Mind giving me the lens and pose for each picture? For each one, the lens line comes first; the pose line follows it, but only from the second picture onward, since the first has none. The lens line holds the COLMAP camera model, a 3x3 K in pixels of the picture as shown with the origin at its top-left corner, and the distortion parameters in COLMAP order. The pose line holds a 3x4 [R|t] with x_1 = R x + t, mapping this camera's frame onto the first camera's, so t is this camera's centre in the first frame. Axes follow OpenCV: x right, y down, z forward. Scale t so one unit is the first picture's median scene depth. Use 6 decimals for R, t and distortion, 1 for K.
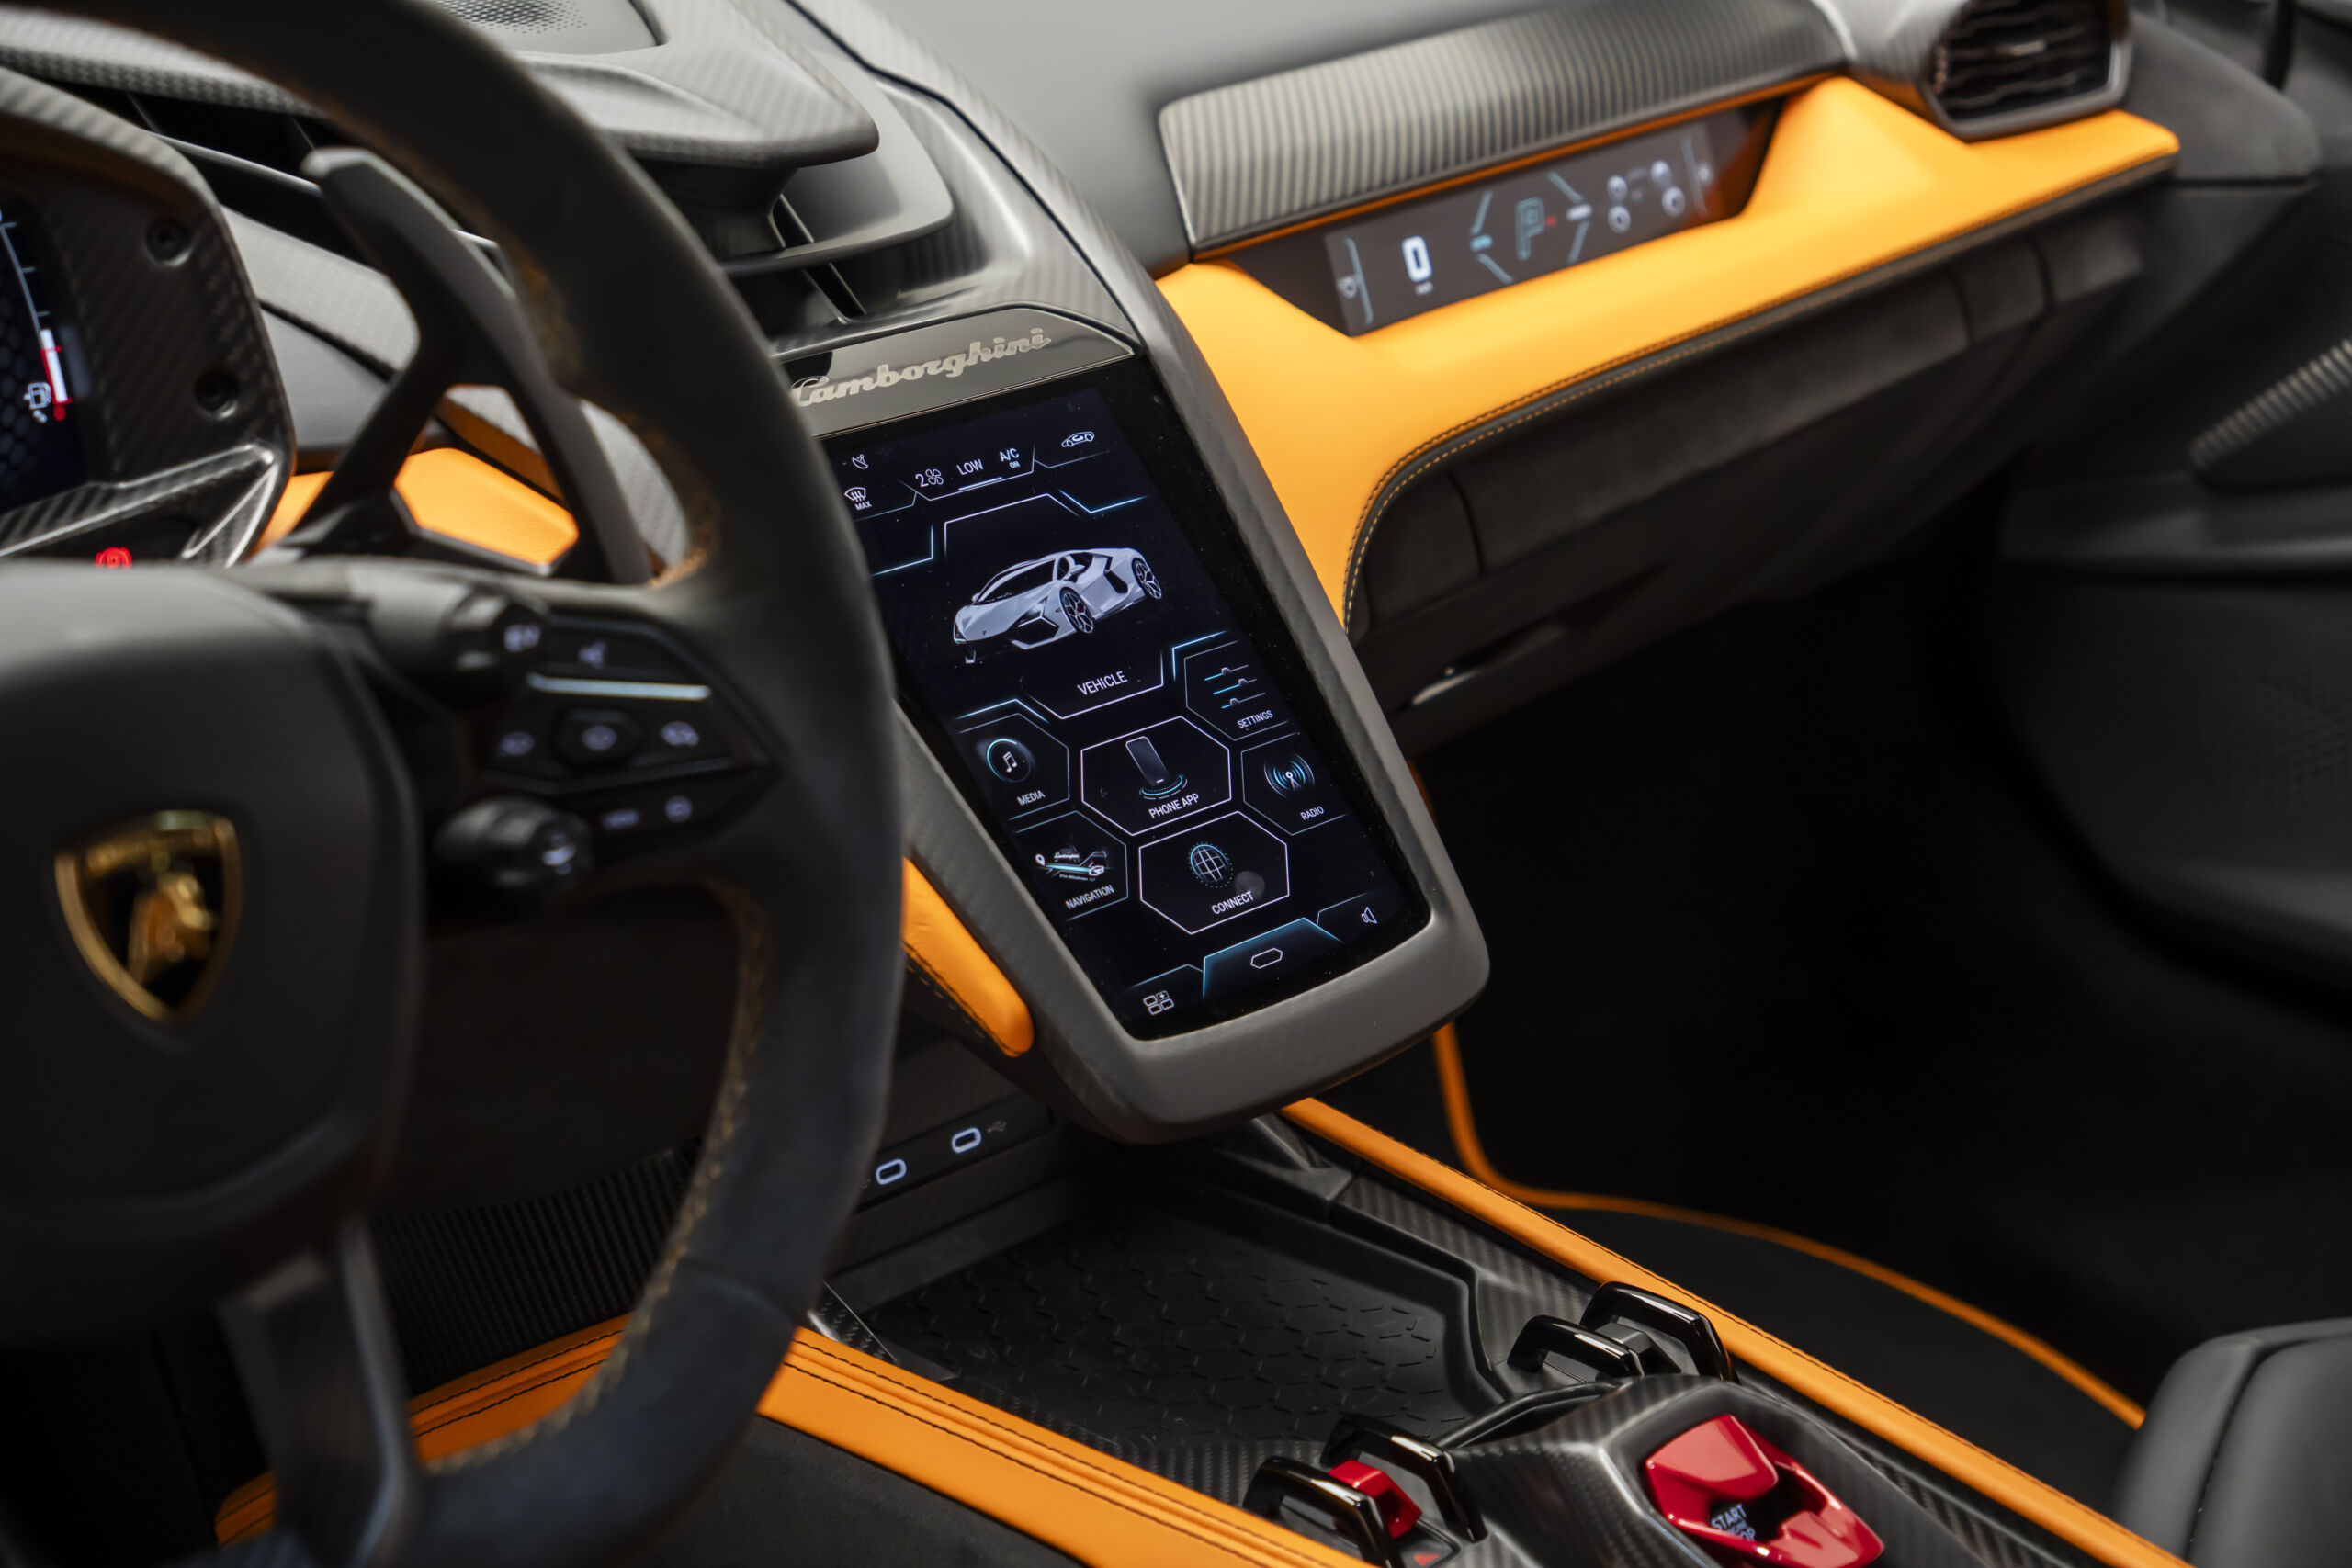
lens RADIAL K [[3955.5, 0, 1163.0], [0, 3955.5, 799.9], [0, 0, 1]] dist [0.259768, 0.873780]
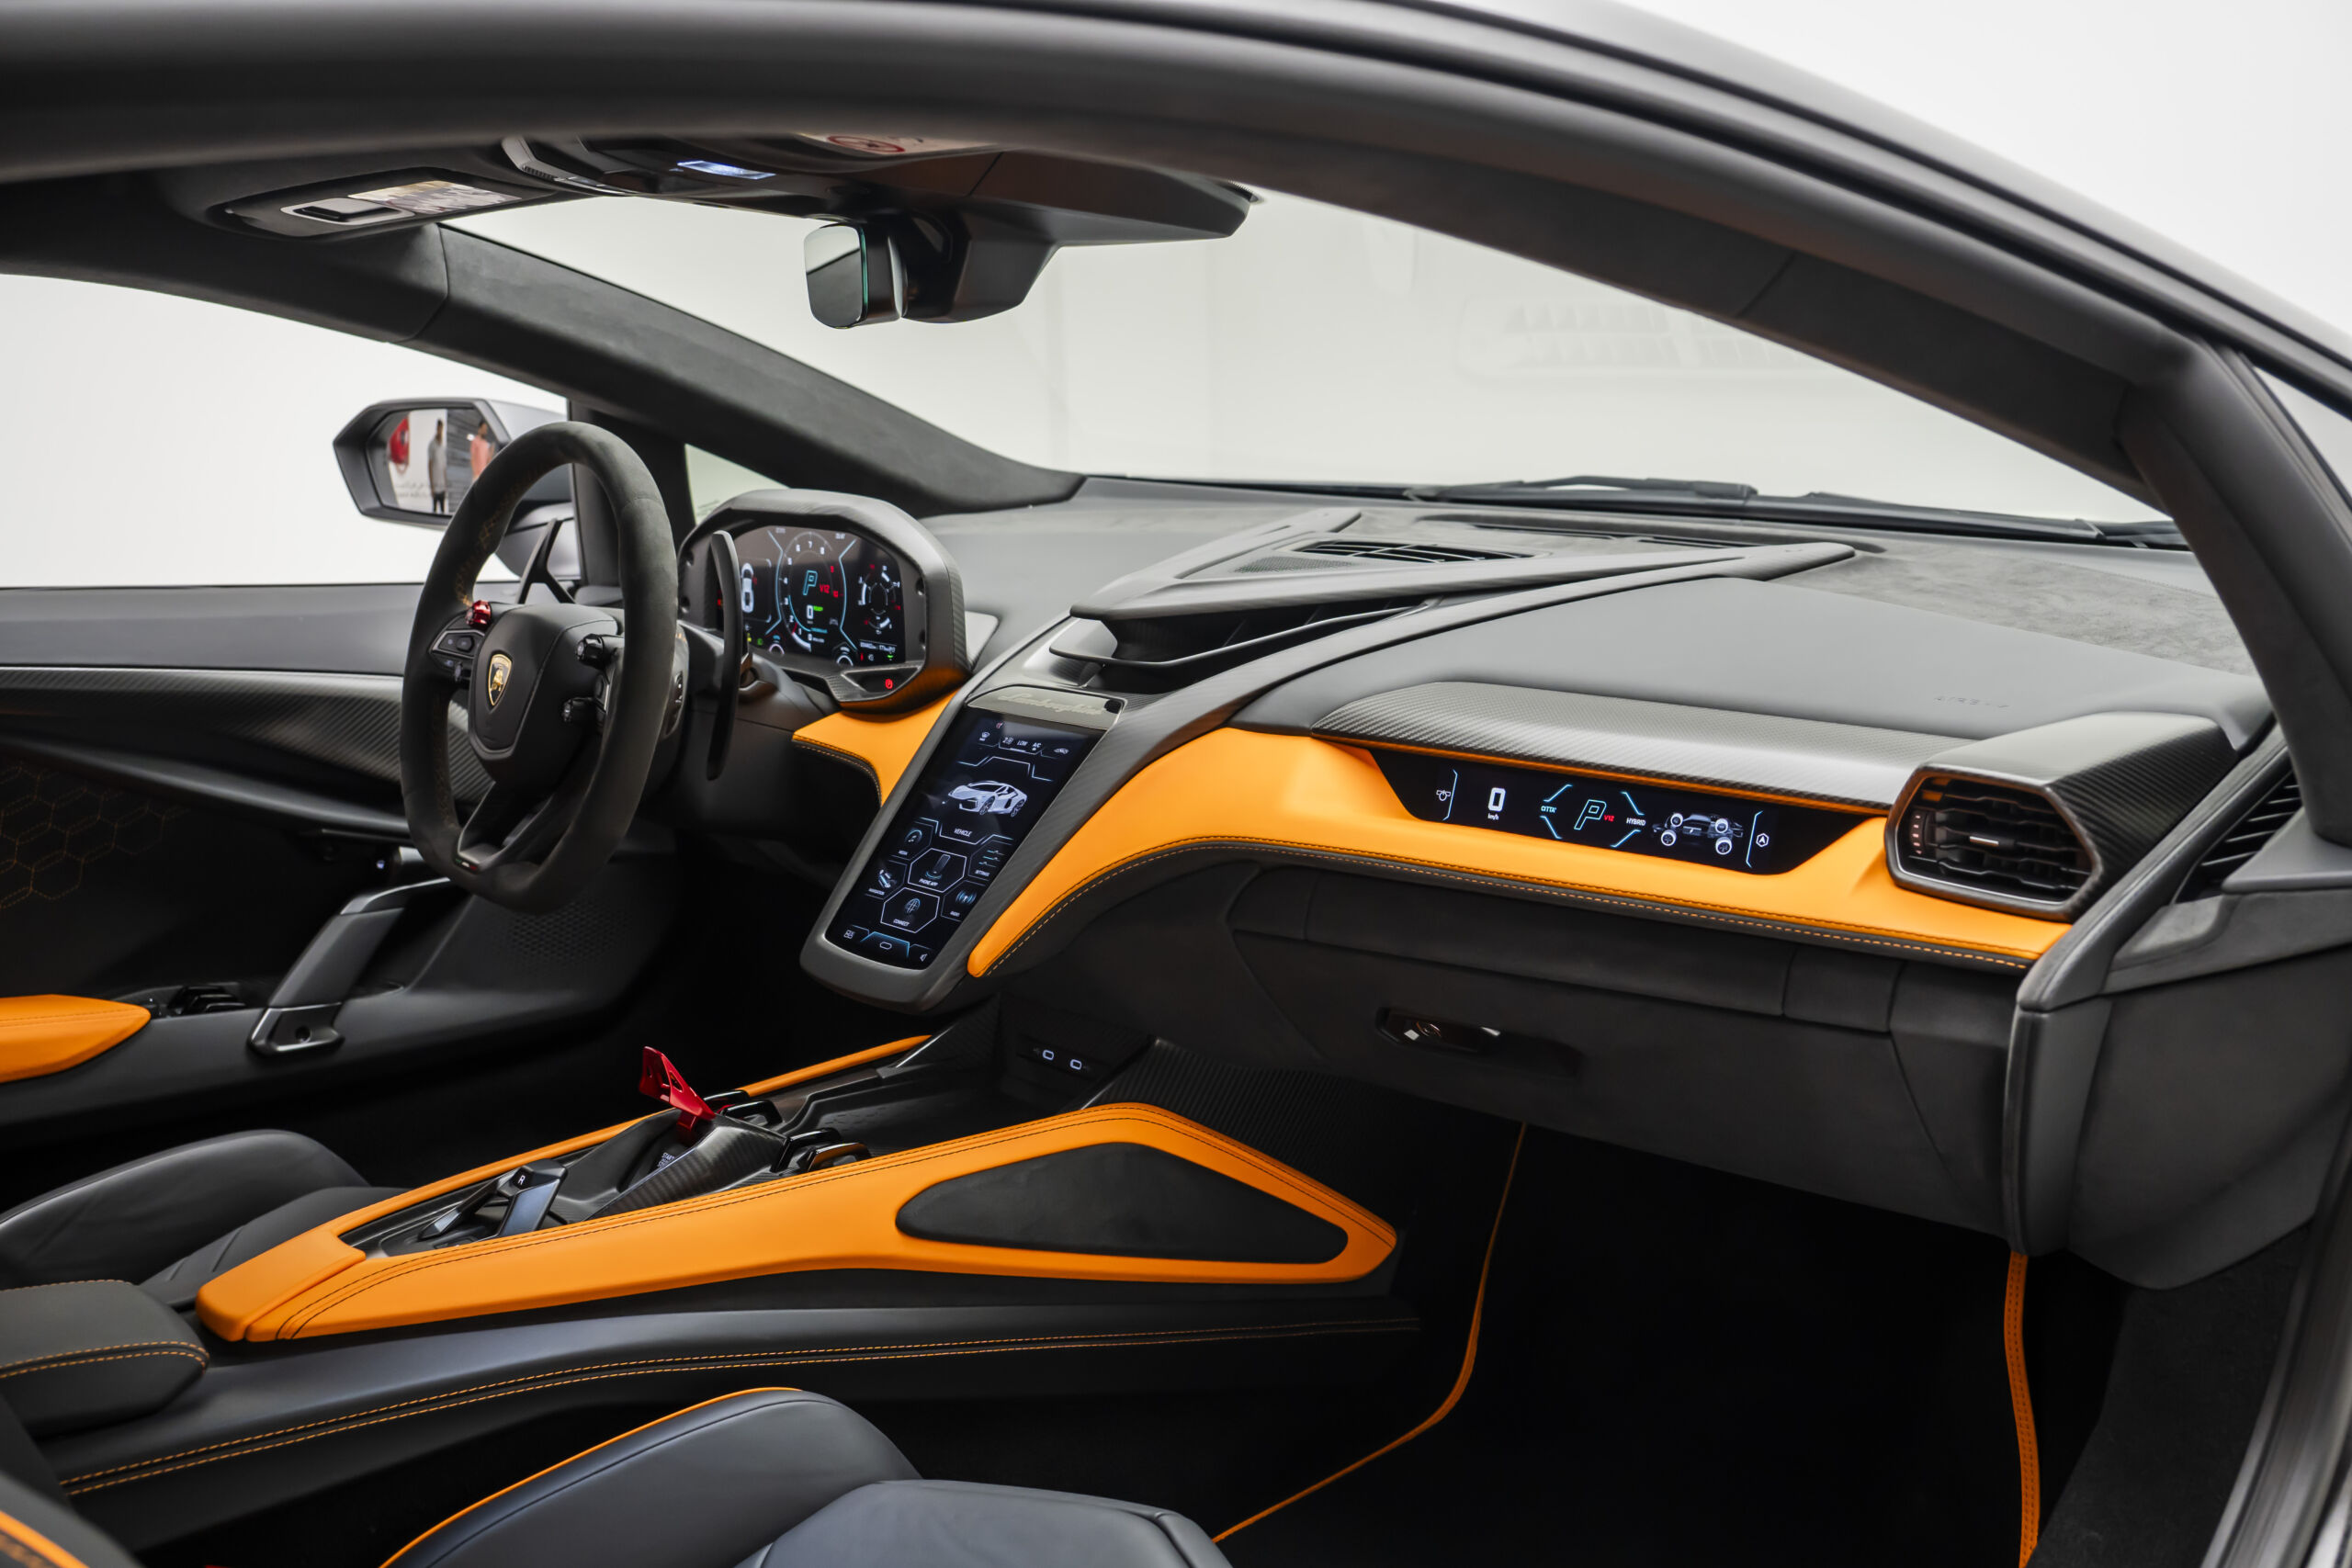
lens RADIAL K [[2386.5, 0, 1176.0], [0, 2386.5, 784.0], [0, 0, 1]] dist [-0.090735, 0.001088]
pose [[-0.052146, 0.194031, -0.979609, 1.341633], [-0.338092, 0.919586, 0.200139, -0.377277], [0.939667, 0.341634, 0.017648, 1.076337]]
